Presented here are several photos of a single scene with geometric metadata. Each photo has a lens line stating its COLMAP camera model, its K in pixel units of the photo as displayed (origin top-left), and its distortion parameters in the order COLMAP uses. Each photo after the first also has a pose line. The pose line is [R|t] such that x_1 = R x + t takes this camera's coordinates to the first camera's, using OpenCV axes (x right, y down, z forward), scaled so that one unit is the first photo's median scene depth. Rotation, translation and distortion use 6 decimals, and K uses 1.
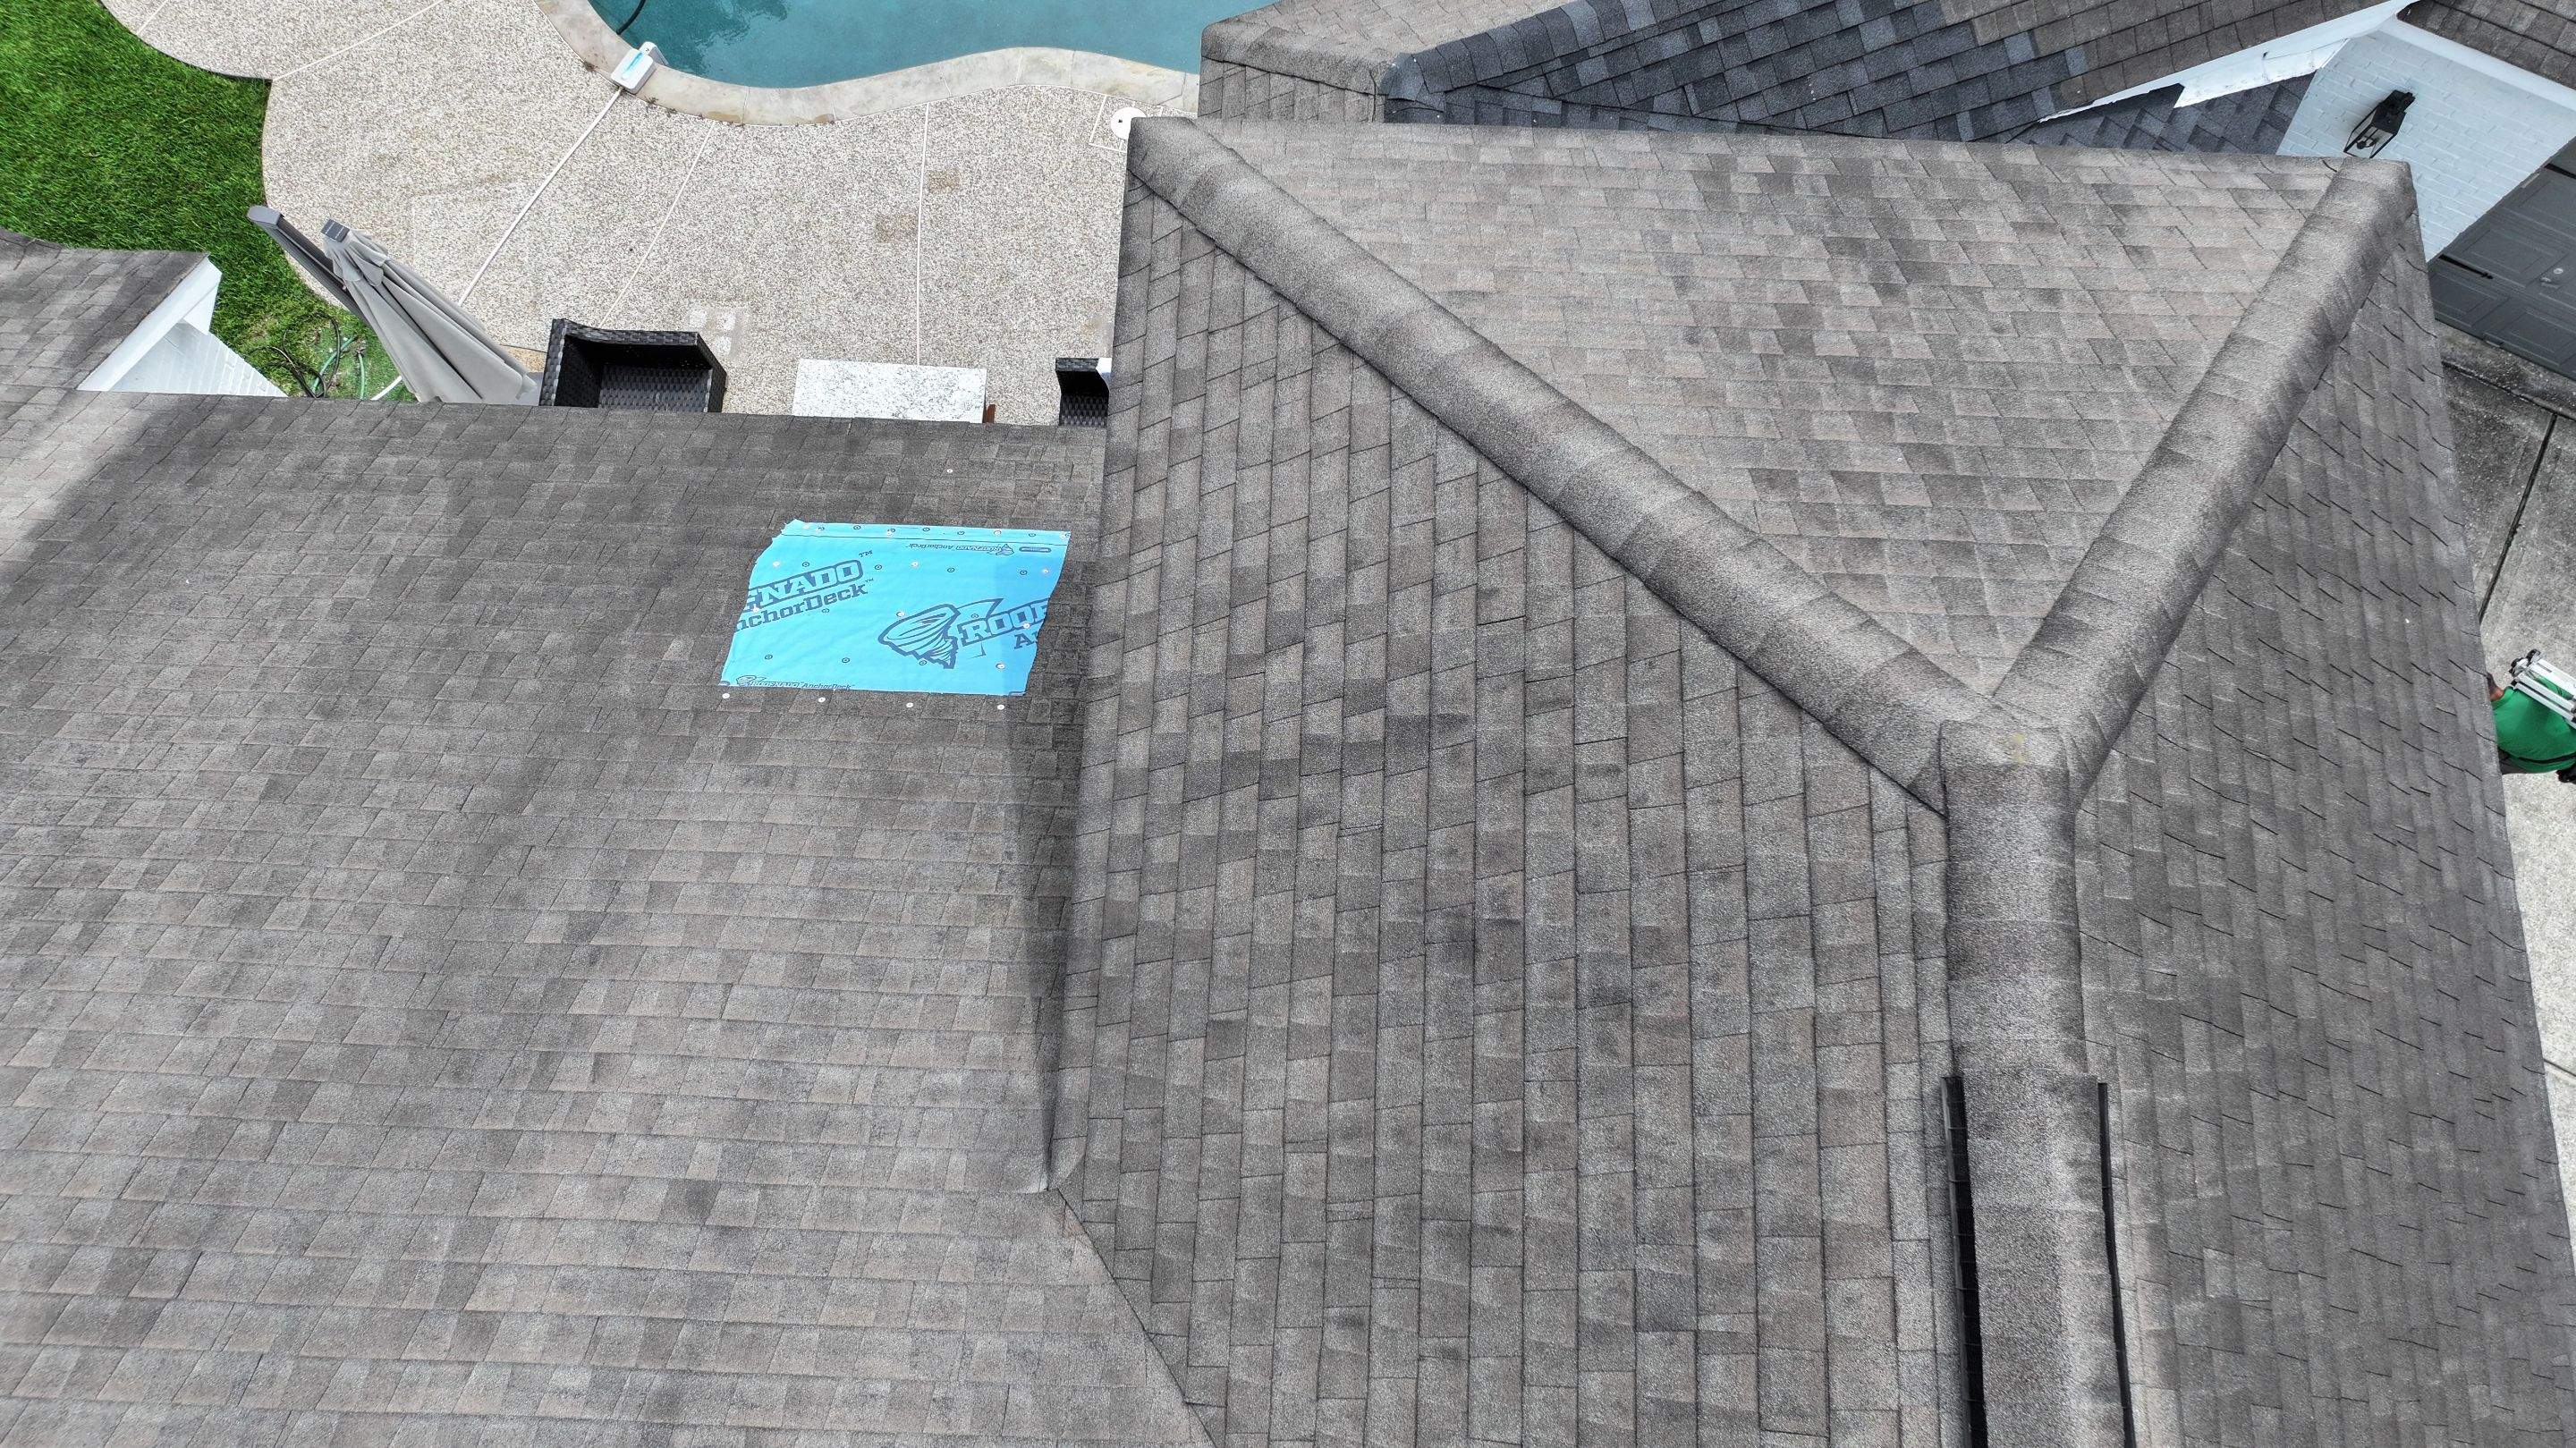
lens RADIAL K [[1806.6, 0, 1289.3], [0, 1806.6, 716.5], [0, 0, 1]] dist [0.006850, 0.003407]
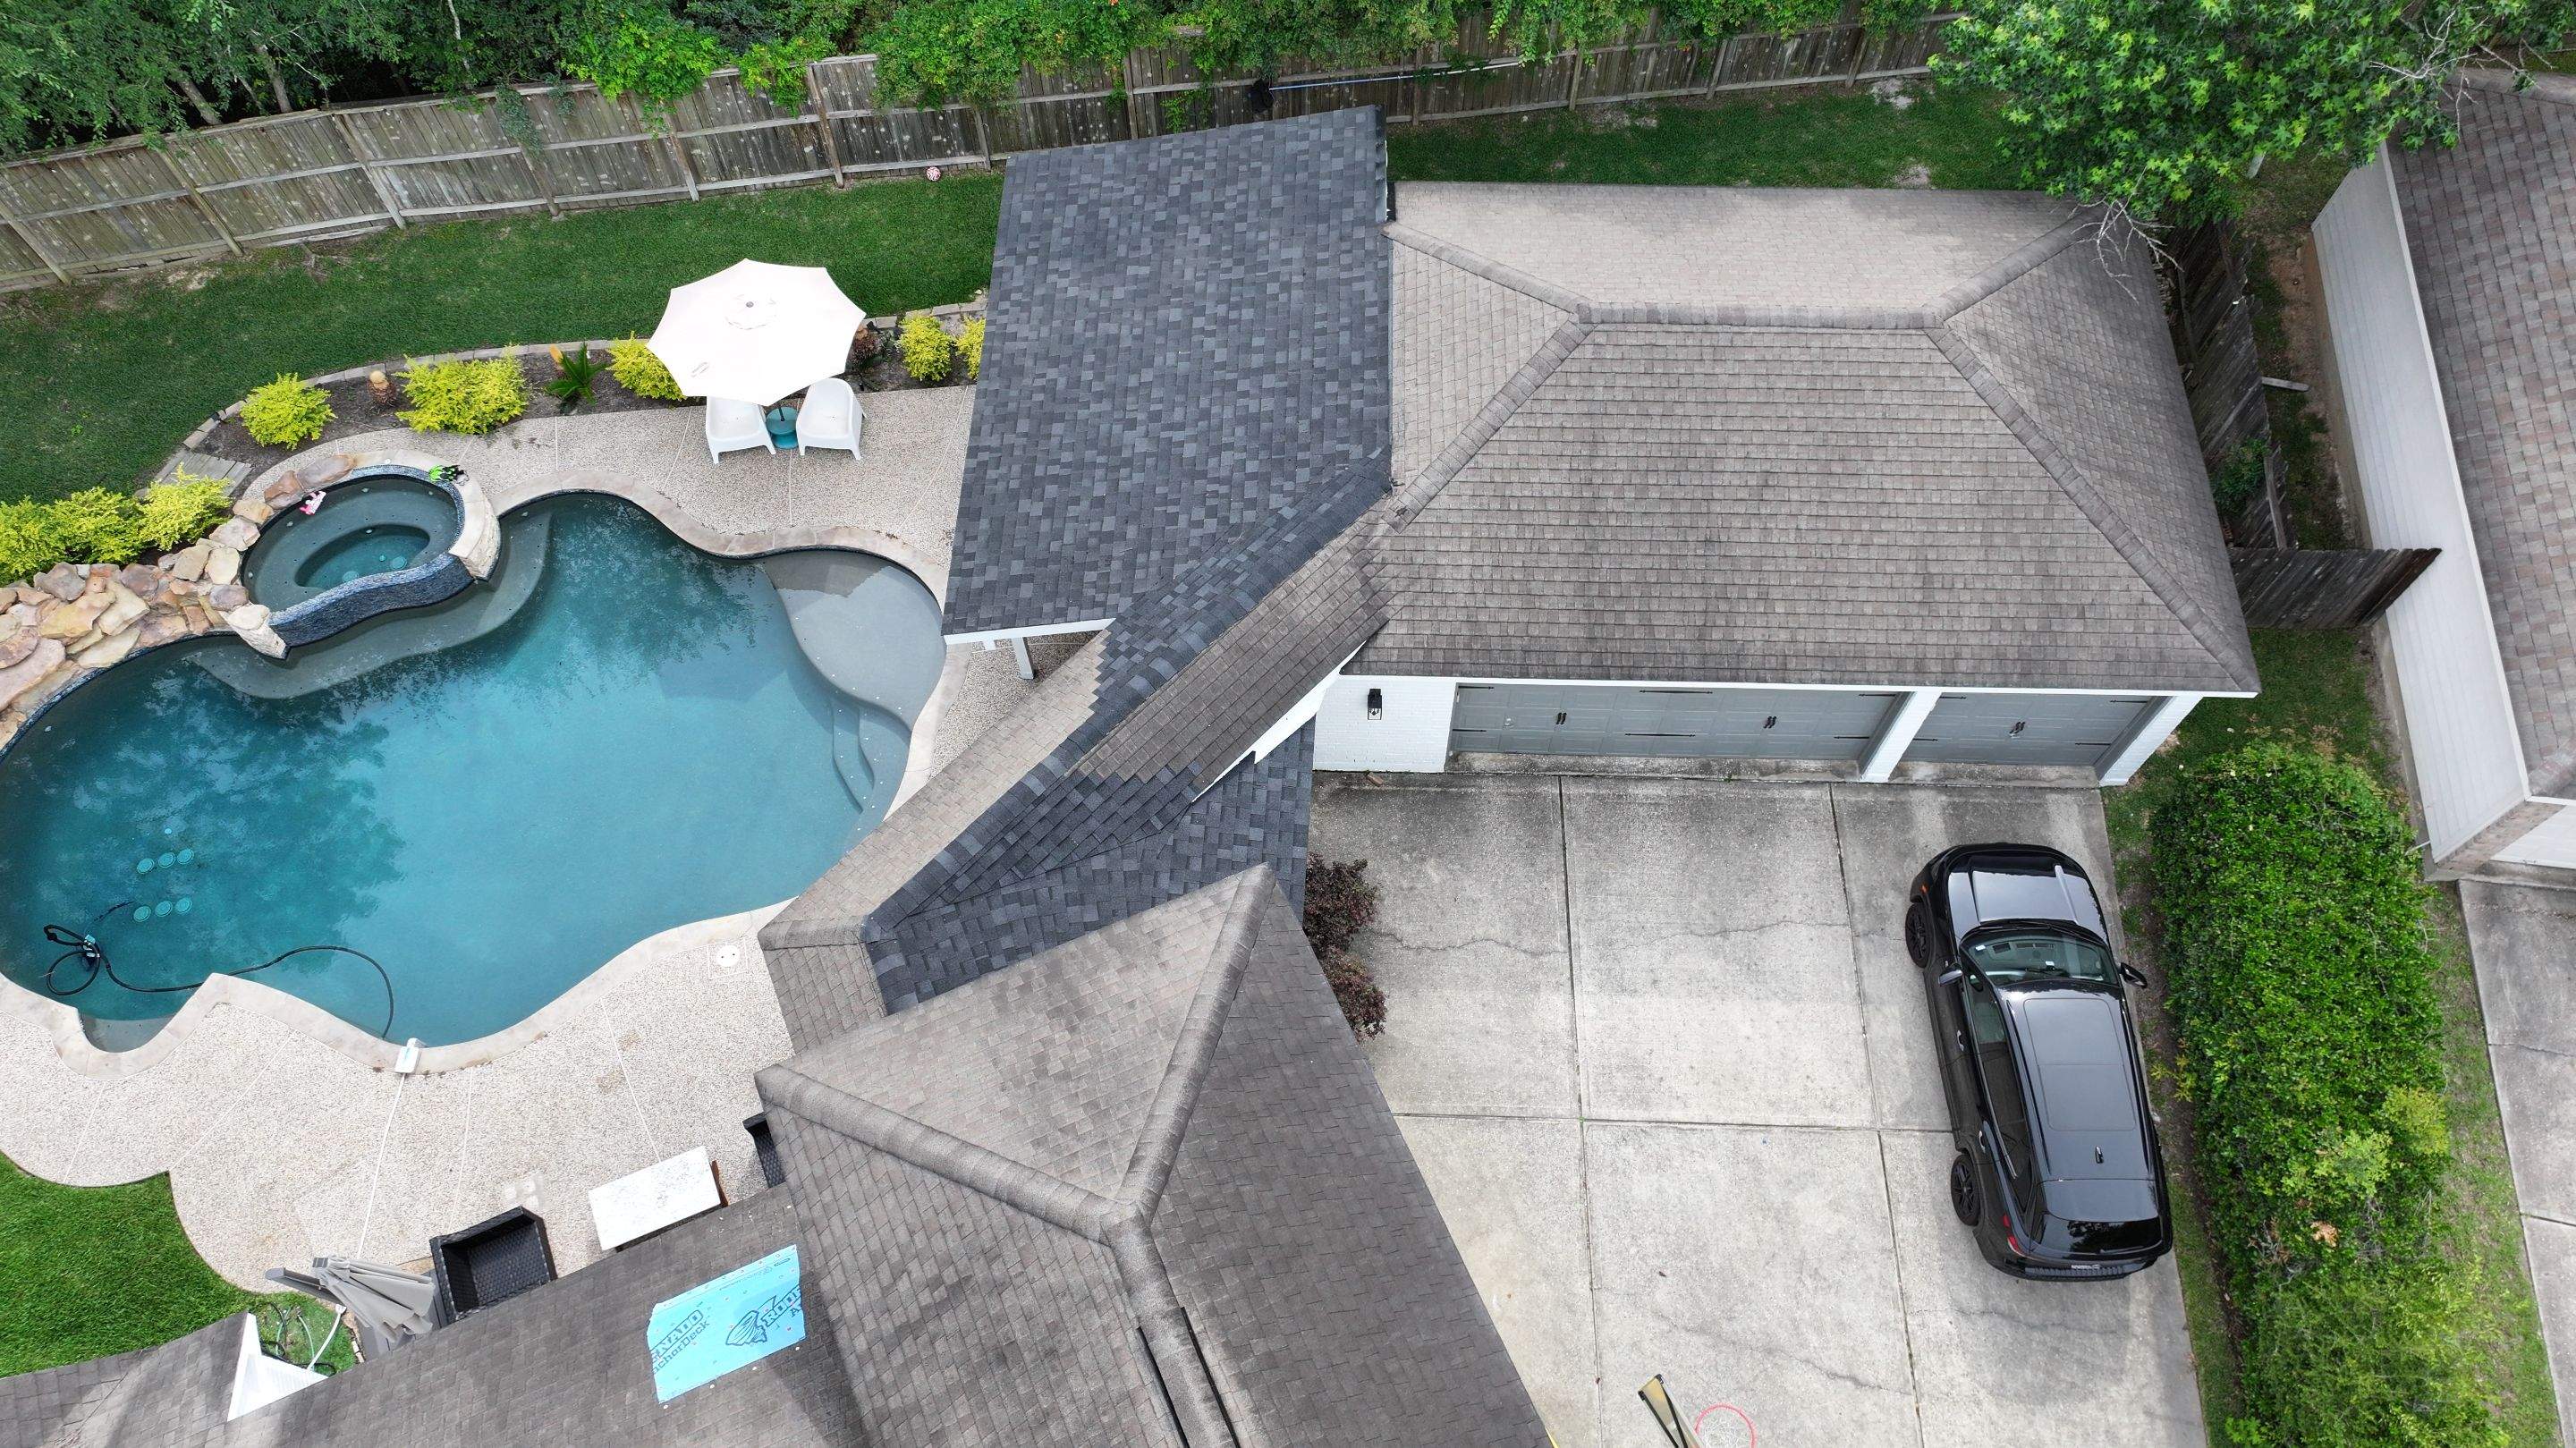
lens RADIAL K [[1808.3, 0, 1291.8], [0, 1808.3, 715.6], [0, 0, 1]] dist [0.006157, -0.000601]
pose [[0.894104, -0.394494, 0.212022, 0.236623], [0.431738, 0.885090, -0.173830, -0.051861], [-0.119083, 0.246960, 0.961681, -1.520101]]
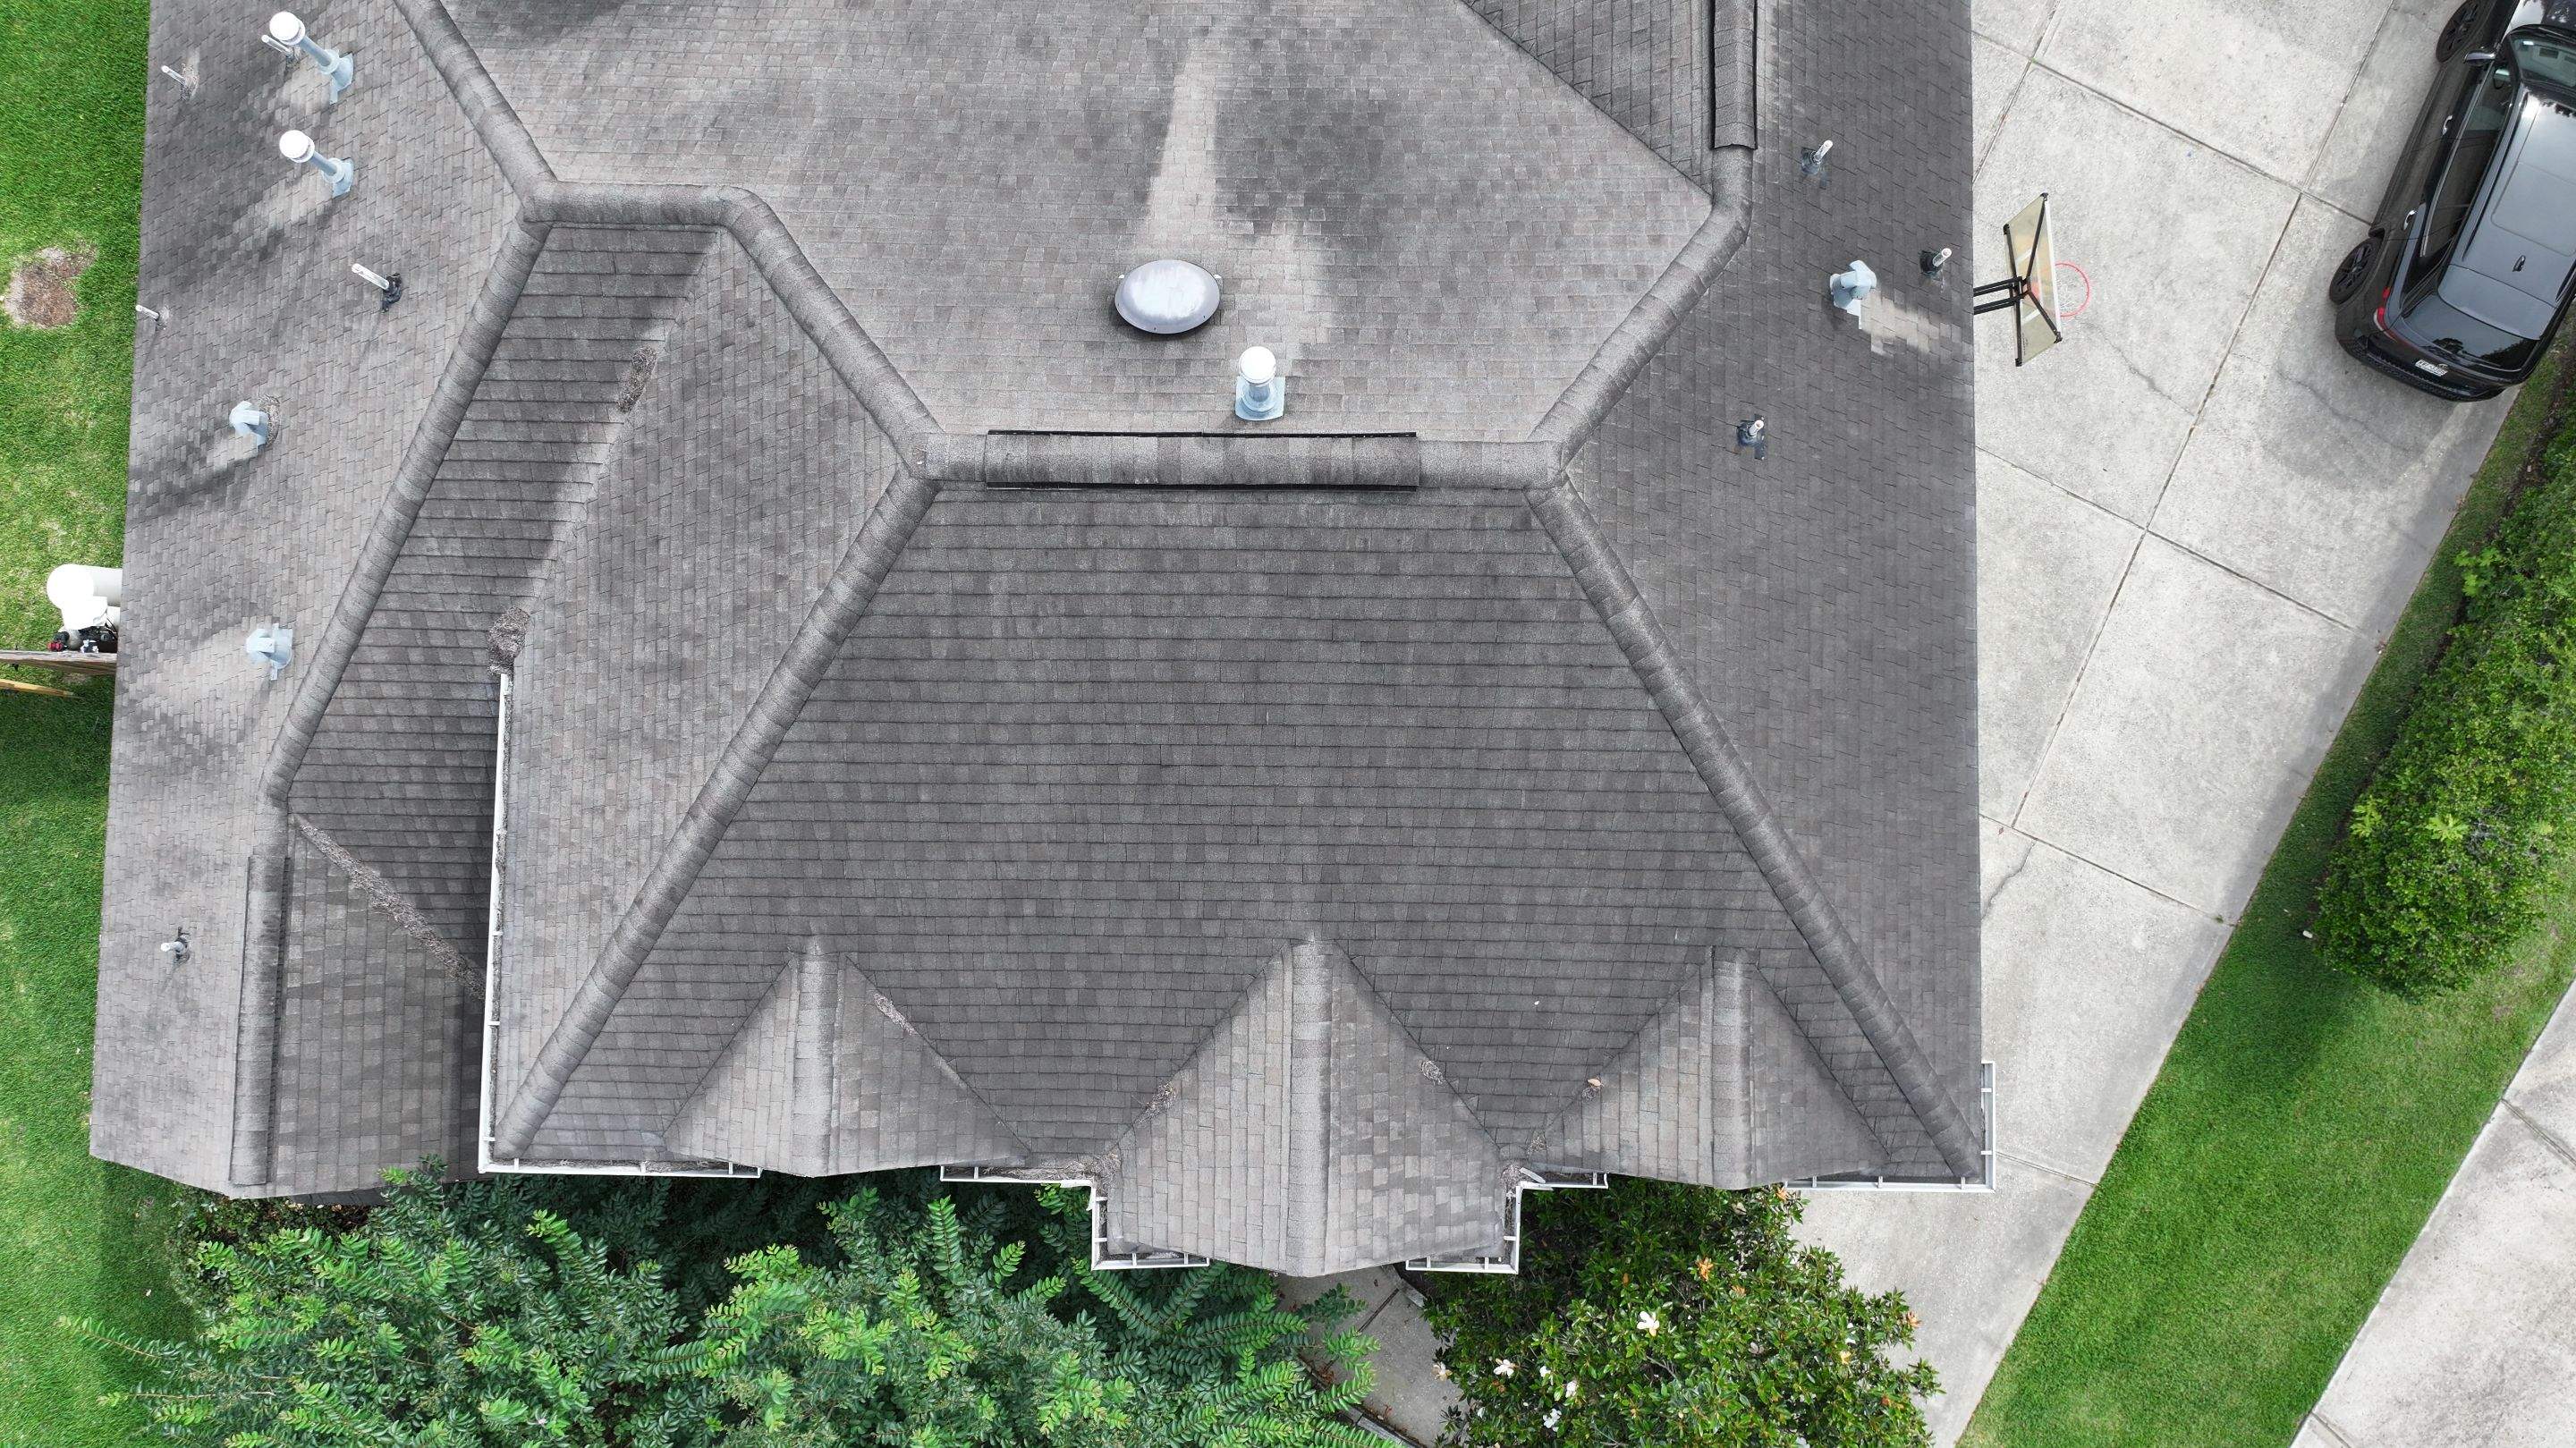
lens RADIAL K [[1814.5, 0, 1295.3], [0, 1814.5, 710.1], [0, 0, 1]] dist [-0.001292, 0.023365]
pose [[0.999648, -0.026379, 0.002981, -0.289450], [0.025243, 0.979304, 0.200814, 0.769054], [-0.008217, -0.200668, 0.979625, -1.684818]]
